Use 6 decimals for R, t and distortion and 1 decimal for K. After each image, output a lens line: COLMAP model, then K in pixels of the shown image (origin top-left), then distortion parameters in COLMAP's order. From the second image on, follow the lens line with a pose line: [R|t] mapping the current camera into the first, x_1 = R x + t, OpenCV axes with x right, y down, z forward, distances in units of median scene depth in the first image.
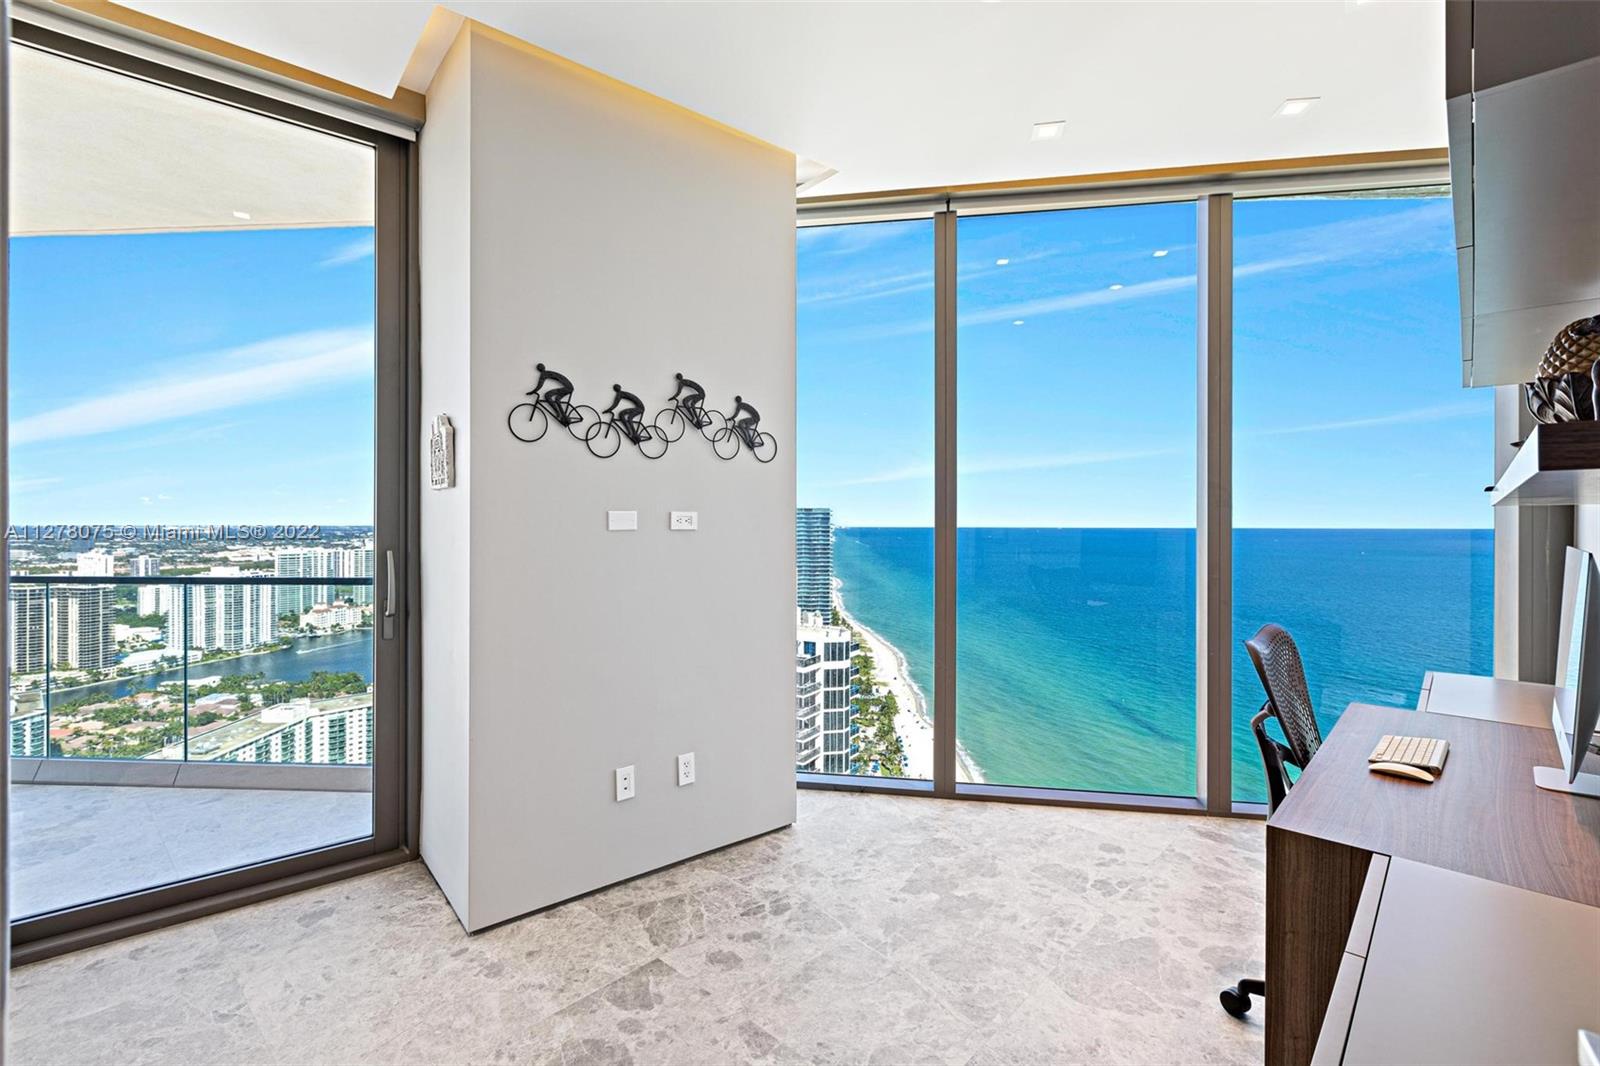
lens RADIAL K [[729.0, 0, 788.3], [0, 729.0, 521.9], [0, 0, 1]] dist [0.001187, -0.000347]
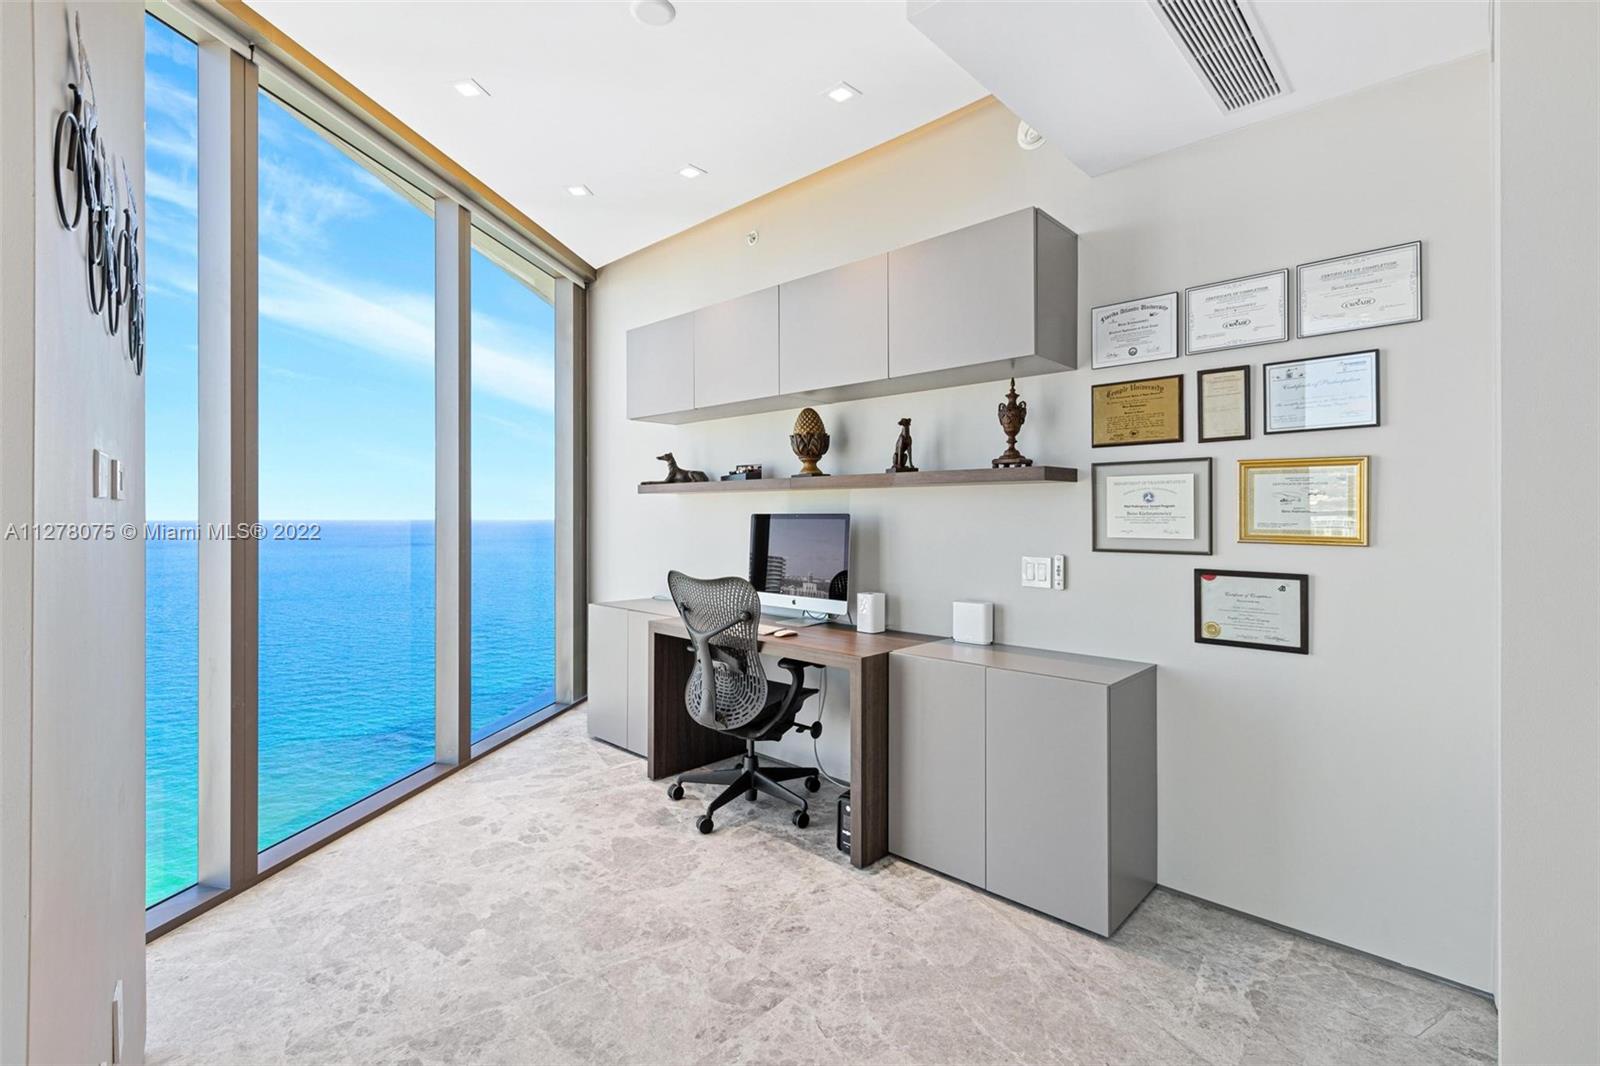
lens RADIAL K [[729.0, 0, 788.3], [0, 729.0, 521.9], [0, 0, 1]] dist [0.001187, -0.000347]
pose [[0.000152, -0.013550, 0.999908, -0.643096], [0.002614, 0.999905, 0.013549, 0.018311], [-0.999997, 0.002612, 0.000188, 0.622653]]
